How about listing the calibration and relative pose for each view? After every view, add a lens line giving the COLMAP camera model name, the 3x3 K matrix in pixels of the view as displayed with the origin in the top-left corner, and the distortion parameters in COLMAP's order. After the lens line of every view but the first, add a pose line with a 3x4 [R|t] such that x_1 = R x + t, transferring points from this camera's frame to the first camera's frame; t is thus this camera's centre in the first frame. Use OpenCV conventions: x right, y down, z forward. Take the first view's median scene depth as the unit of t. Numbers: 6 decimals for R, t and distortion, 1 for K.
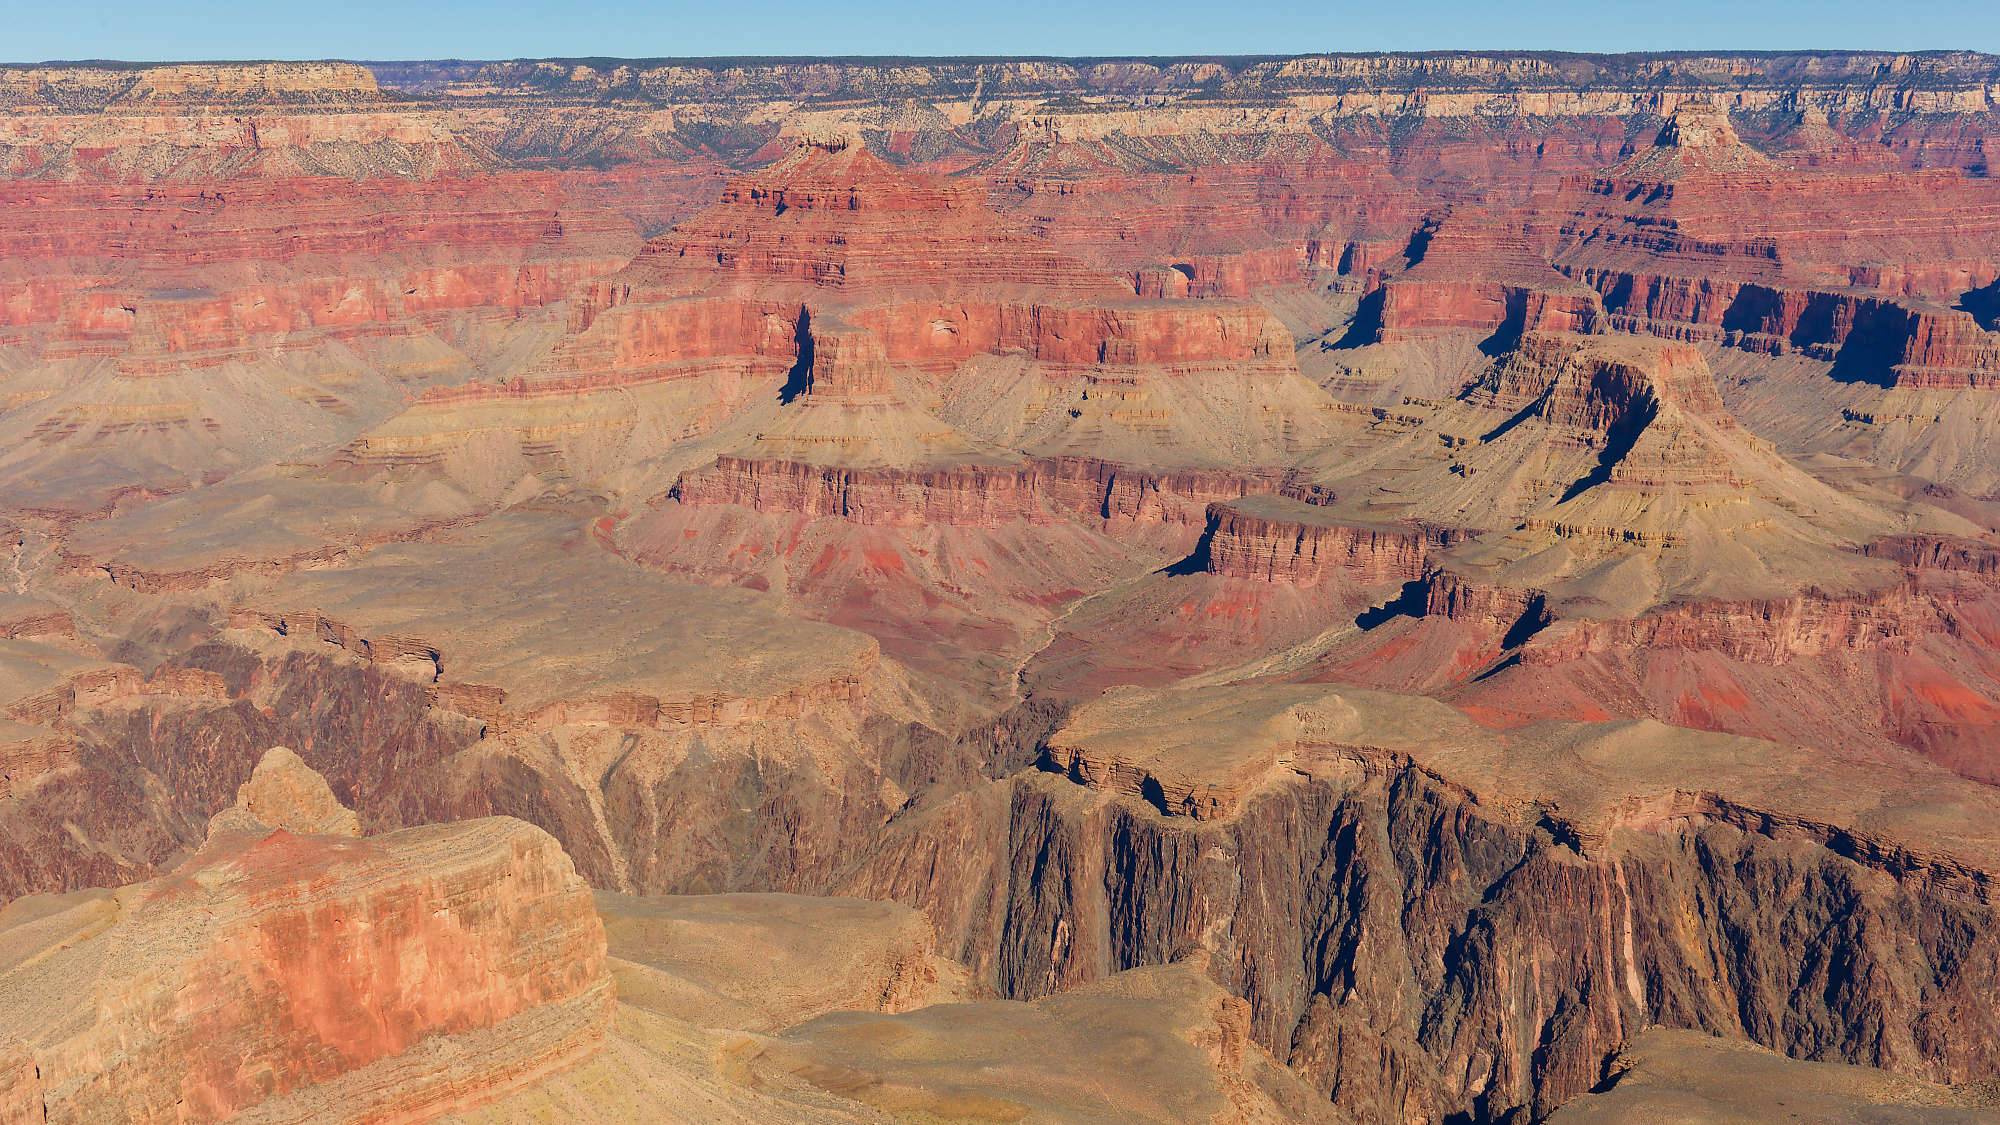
lens RADIAL K [[2519.4, 0, 998.5], [0, 2519.4, 569.9], [0, 0, 1]] dist [0.025102, 0.000000]
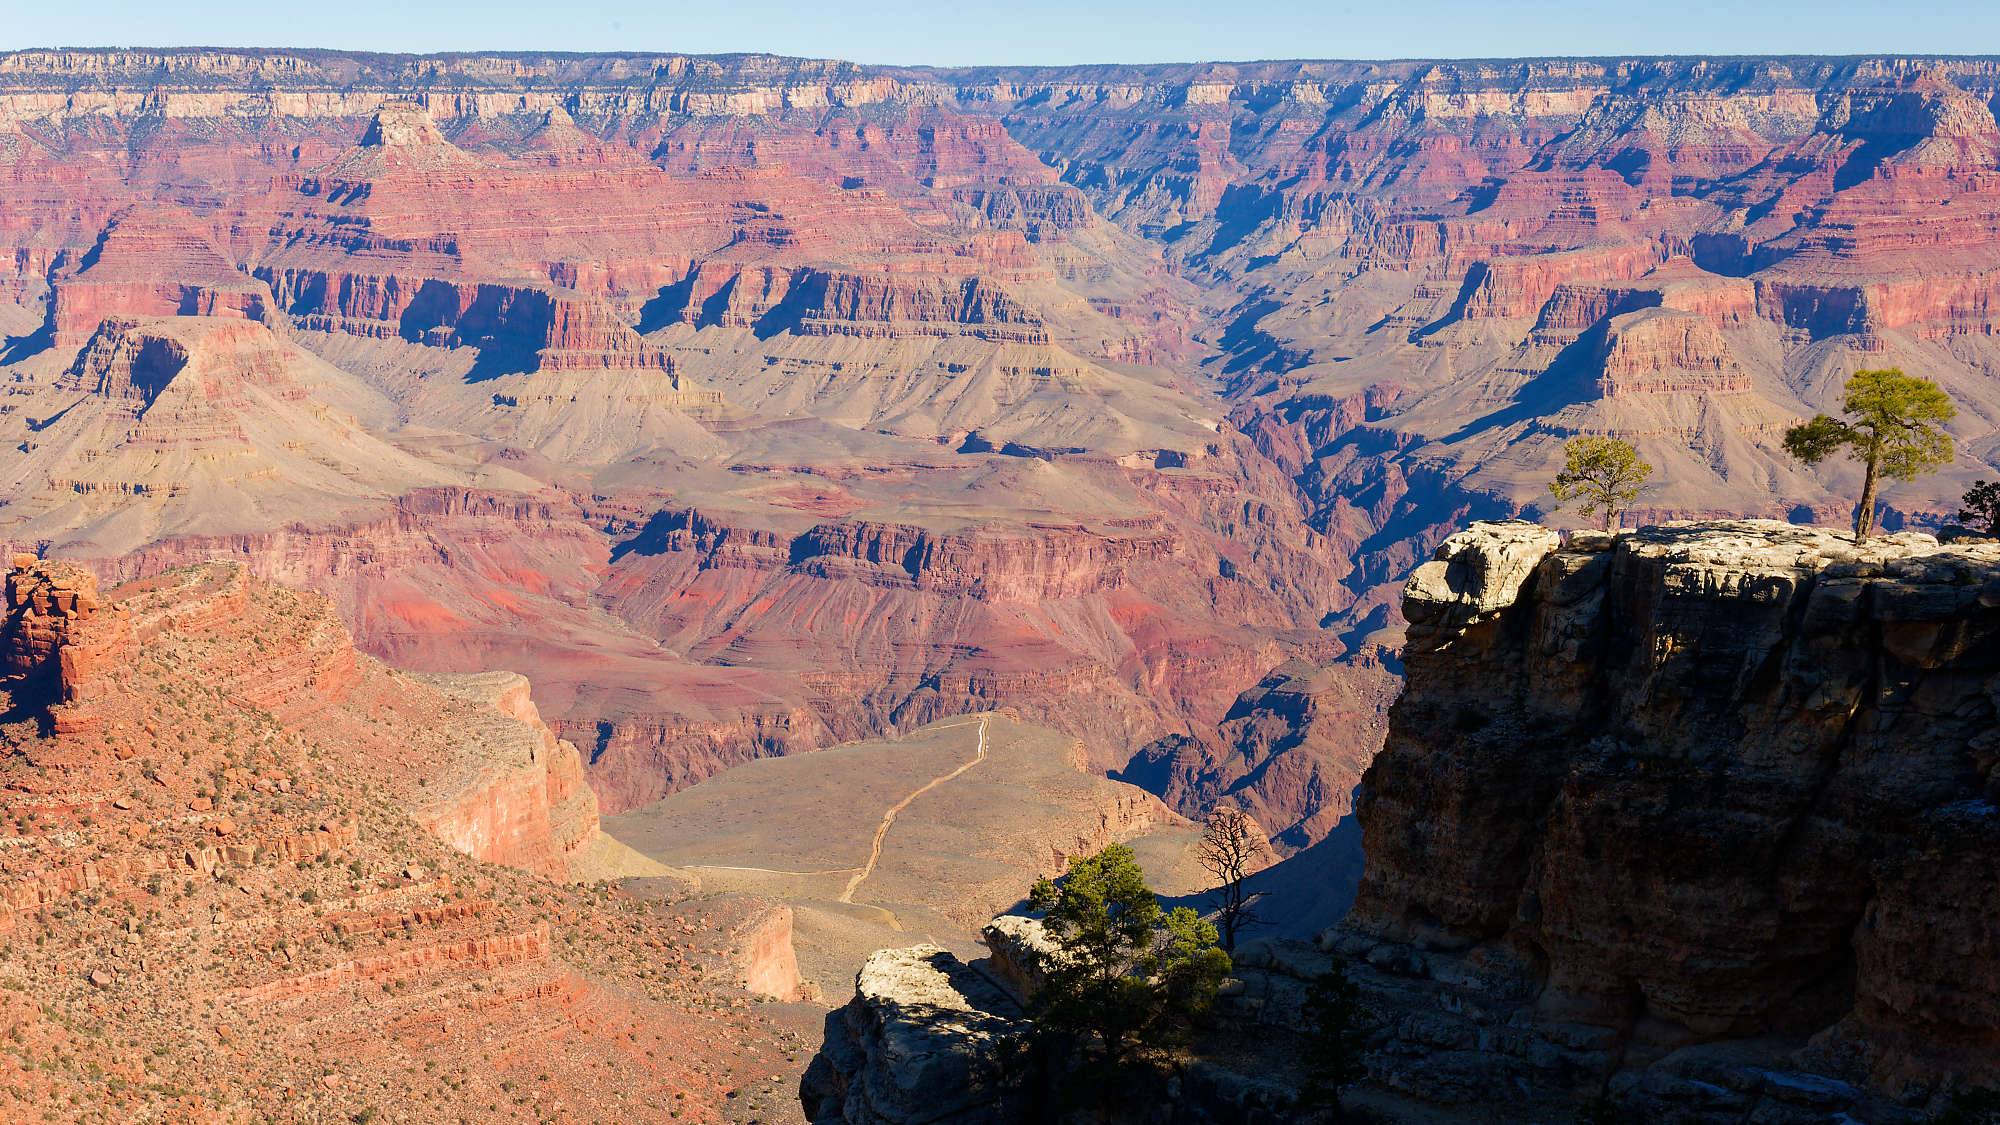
lens RADIAL K [[3001.1, 0, 1009.4], [0, 3001.1, 570.6], [0, 0, 1]] dist [0.016076, 0.000000]
pose [[0.932498, -0.054106, 0.357099, 0.078704], [0.065509, 0.997653, -0.019905, 0.041496], [-0.355184, 0.041955, 0.933854, -0.193494]]
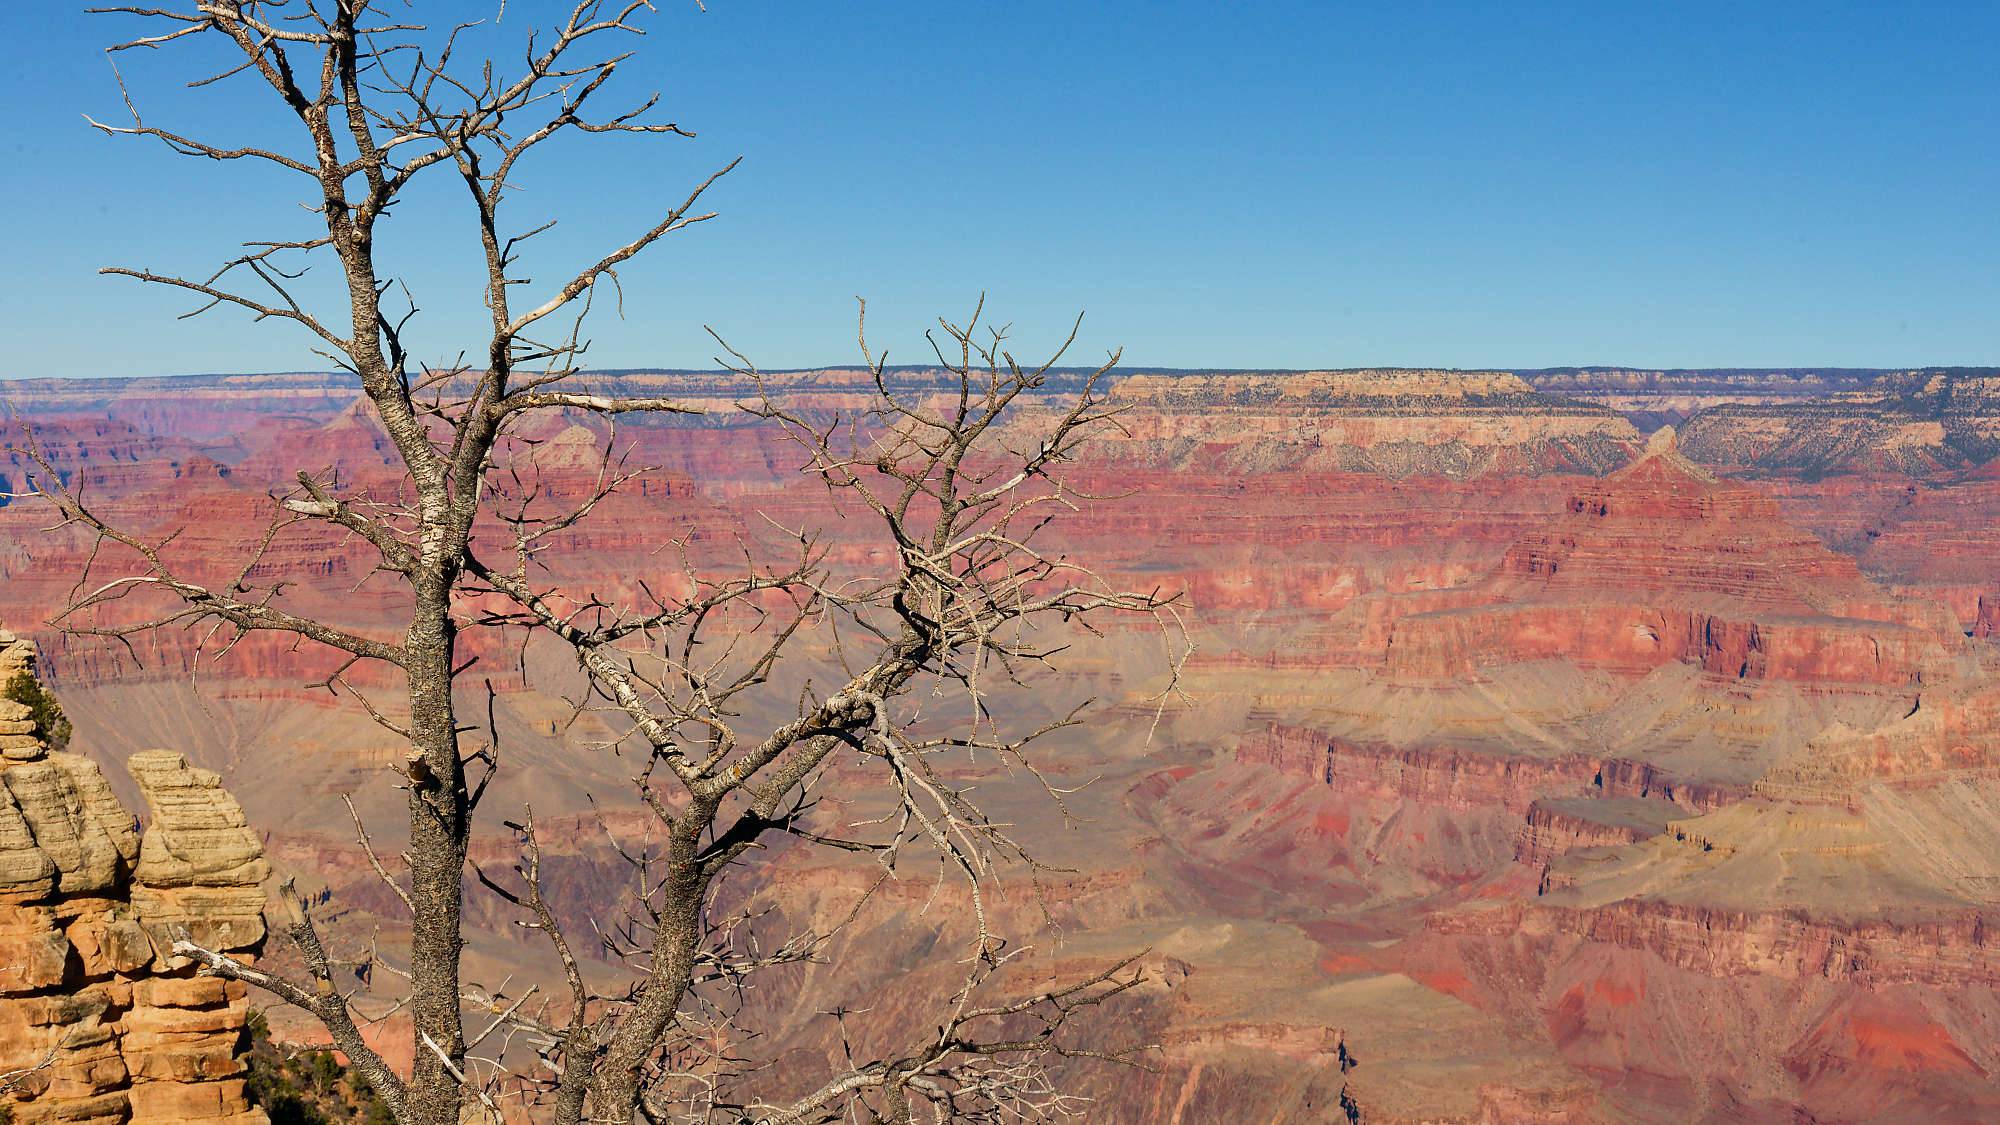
lens RADIAL K [[2936.8, 0, 1000.7], [0, 2936.8, 557.5], [0, 0, 1]] dist [0.035640, 0.000000]
pose [[0.753366, 0.050093, -0.655691, 0.461050], [-0.137593, 0.987032, -0.082683, 0.005143], [0.643046, 0.152509, 0.750489, -0.038313]]
